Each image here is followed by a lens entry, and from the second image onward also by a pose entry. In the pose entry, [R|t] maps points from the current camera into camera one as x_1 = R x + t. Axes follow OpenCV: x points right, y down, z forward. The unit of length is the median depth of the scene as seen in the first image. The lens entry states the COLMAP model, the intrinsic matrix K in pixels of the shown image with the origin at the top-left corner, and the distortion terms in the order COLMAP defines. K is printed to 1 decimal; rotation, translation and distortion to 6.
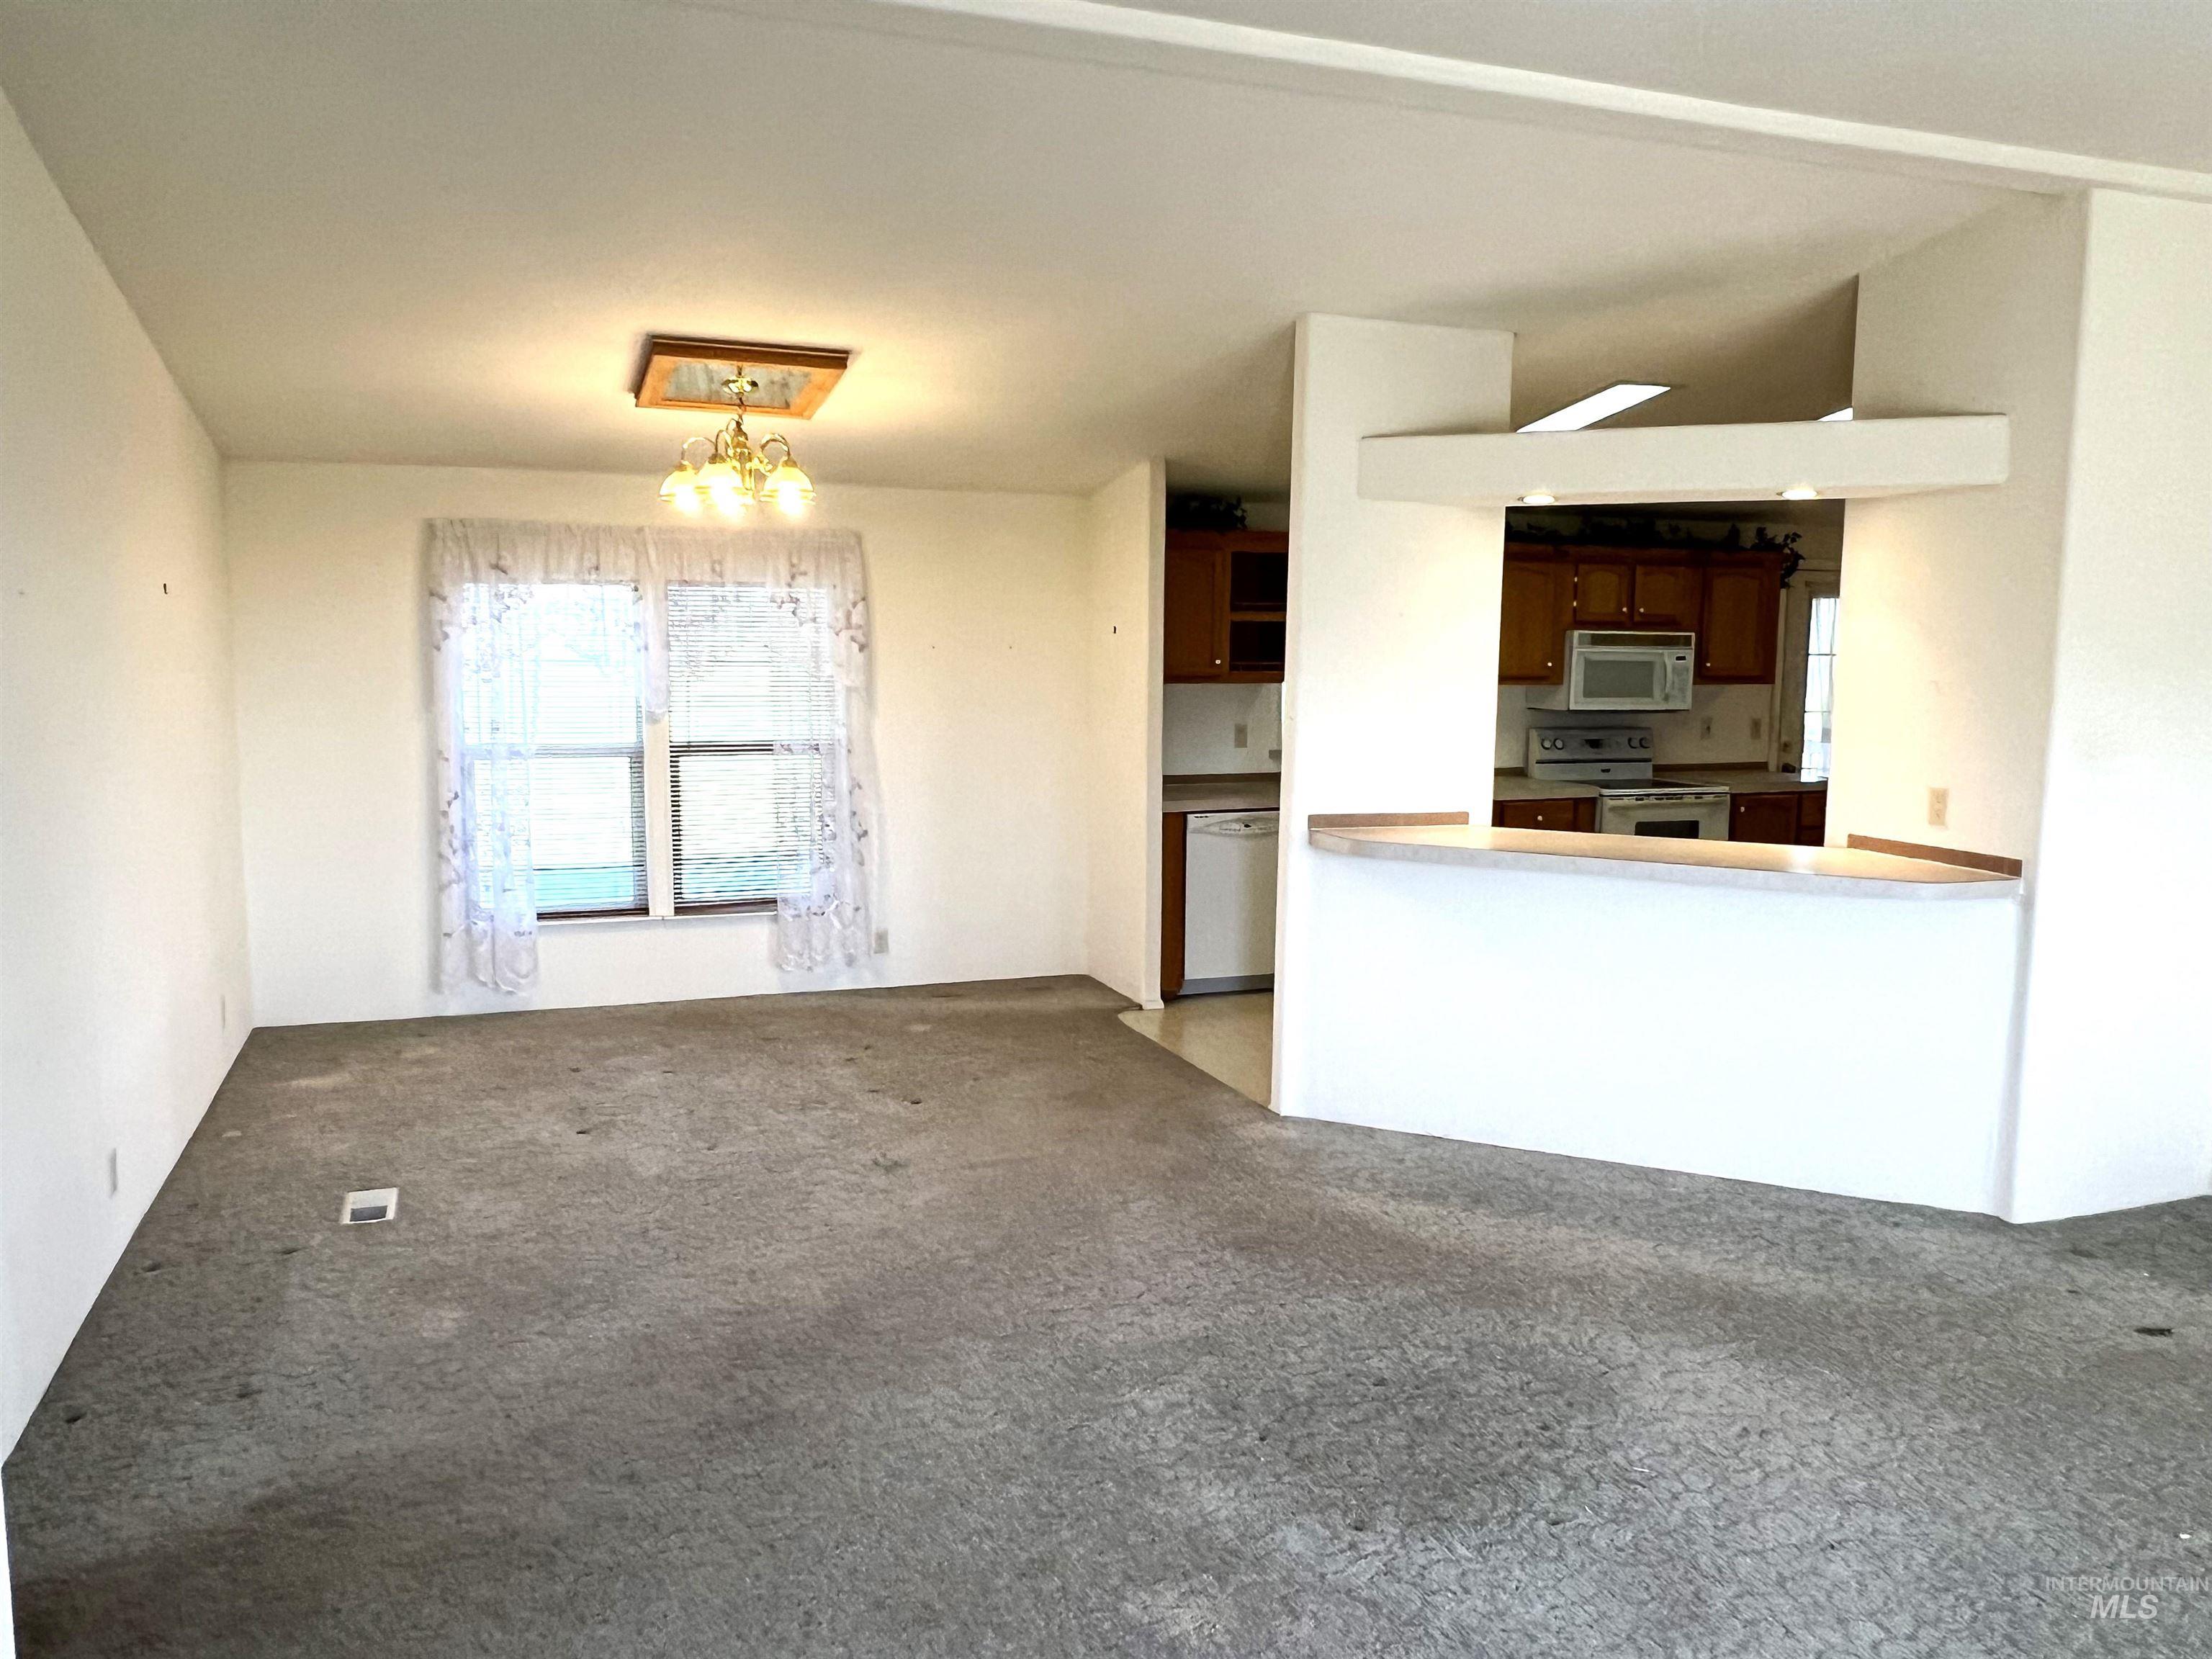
lens RADIAL K [[1591.1, 0, 1106.0], [0, 1591.1, 829.5], [0, 0, 1]] dist [0.007315, -0.008897]
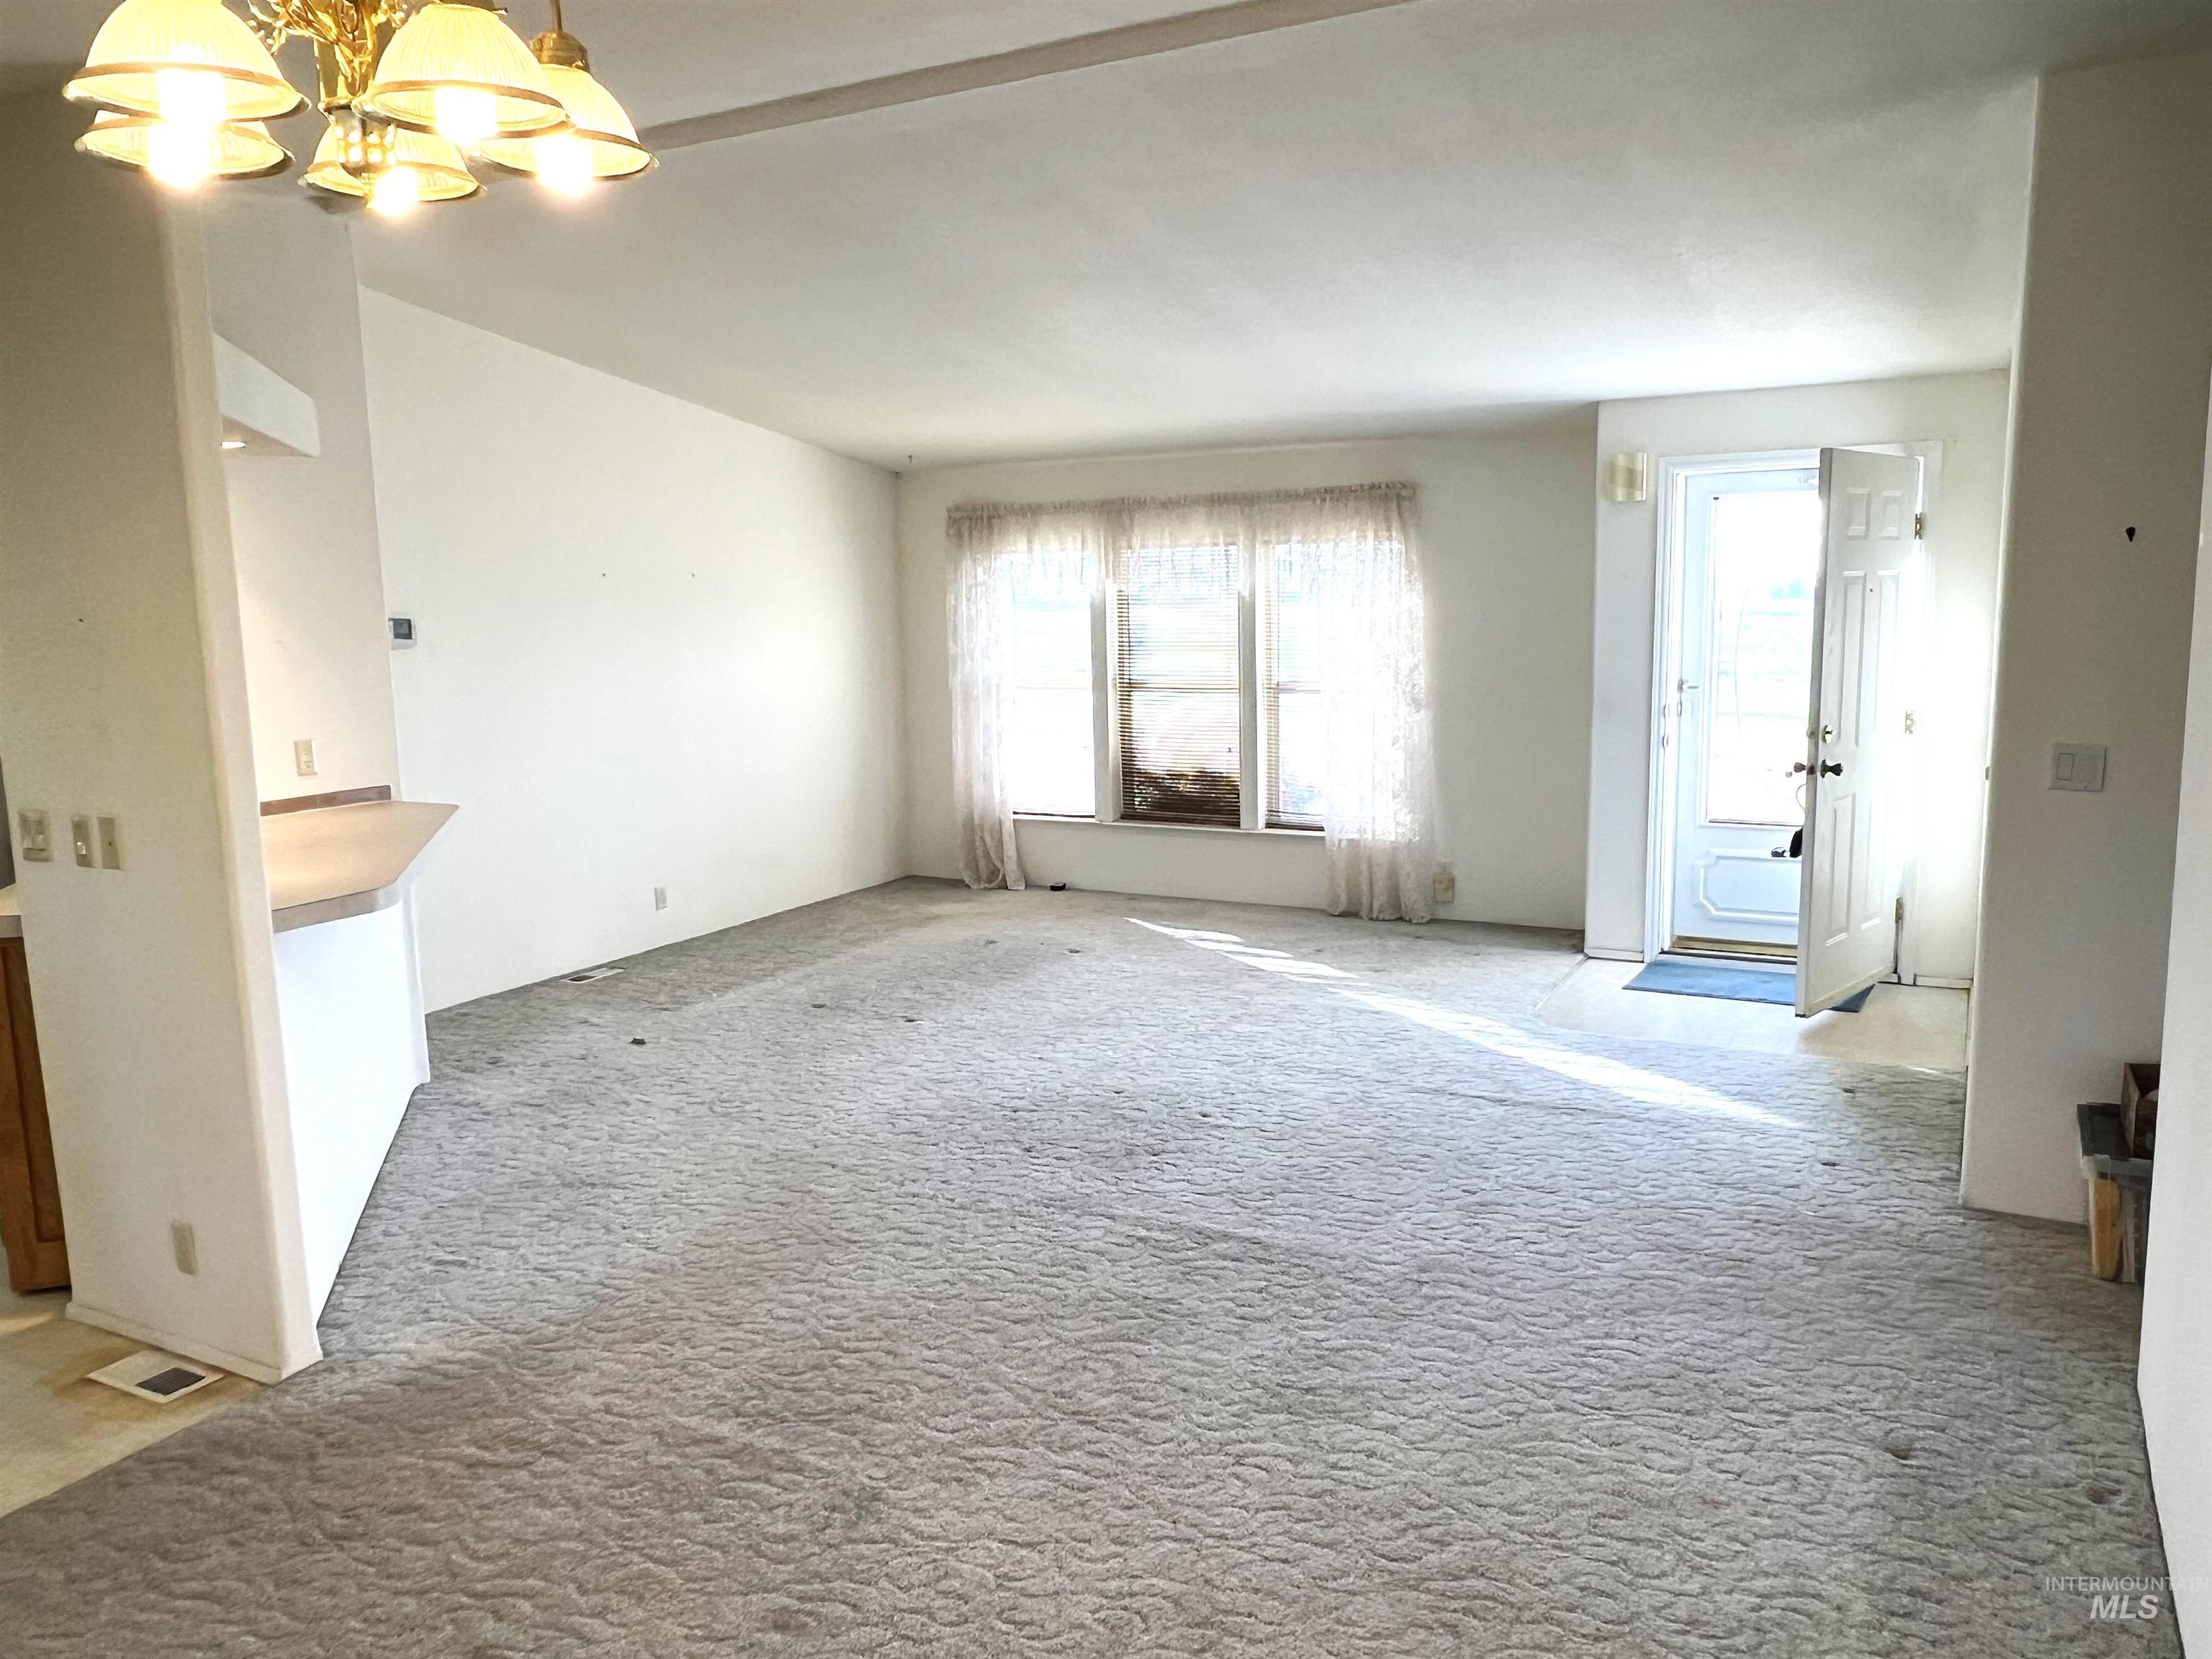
lens RADIAL K [[1591.1, 0, 1106.0], [0, 1591.1, 829.5], [0, 0, 1]] dist [0.007315, -0.008897]
pose [[-0.661507, -0.110930, 0.741690, -0.577531], [0.096825, 0.968089, 0.231148, -0.150208], [-0.743663, 0.224720, -0.629656, 1.192495]]
